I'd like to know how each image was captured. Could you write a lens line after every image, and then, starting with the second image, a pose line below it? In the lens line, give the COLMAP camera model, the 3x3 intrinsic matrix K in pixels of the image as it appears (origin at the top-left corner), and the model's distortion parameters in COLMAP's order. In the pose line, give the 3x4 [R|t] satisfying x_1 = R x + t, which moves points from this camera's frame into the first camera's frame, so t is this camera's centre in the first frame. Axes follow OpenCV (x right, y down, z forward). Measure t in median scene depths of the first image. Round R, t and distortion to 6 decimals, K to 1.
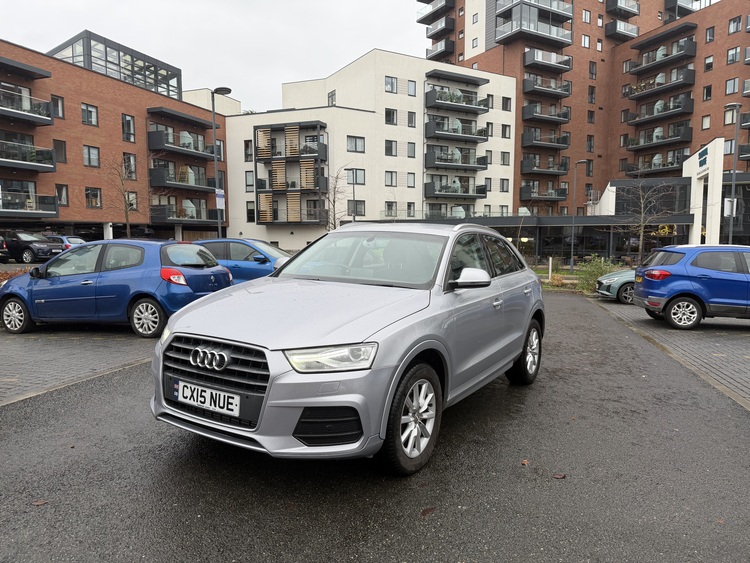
lens RADIAL K [[528.2, 0, 375.0], [0, 528.2, 281.5], [0, 0, 1]] dist [0.004432, 0.002006]
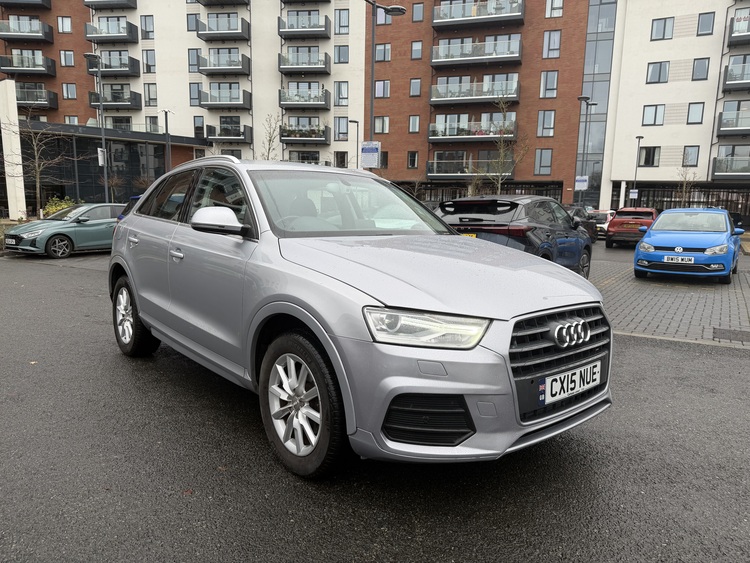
lens RADIAL K [[528.2, 0, 375.0], [0, 528.2, 281.5], [0, 0, 1]] dist [0.004432, 0.002006]
pose [[0.309049, -0.145422, 0.939862, -0.329161], [0.056365, 0.989304, 0.134538, -0.014950], [-0.949374, 0.011397, 0.313940, 0.299066]]
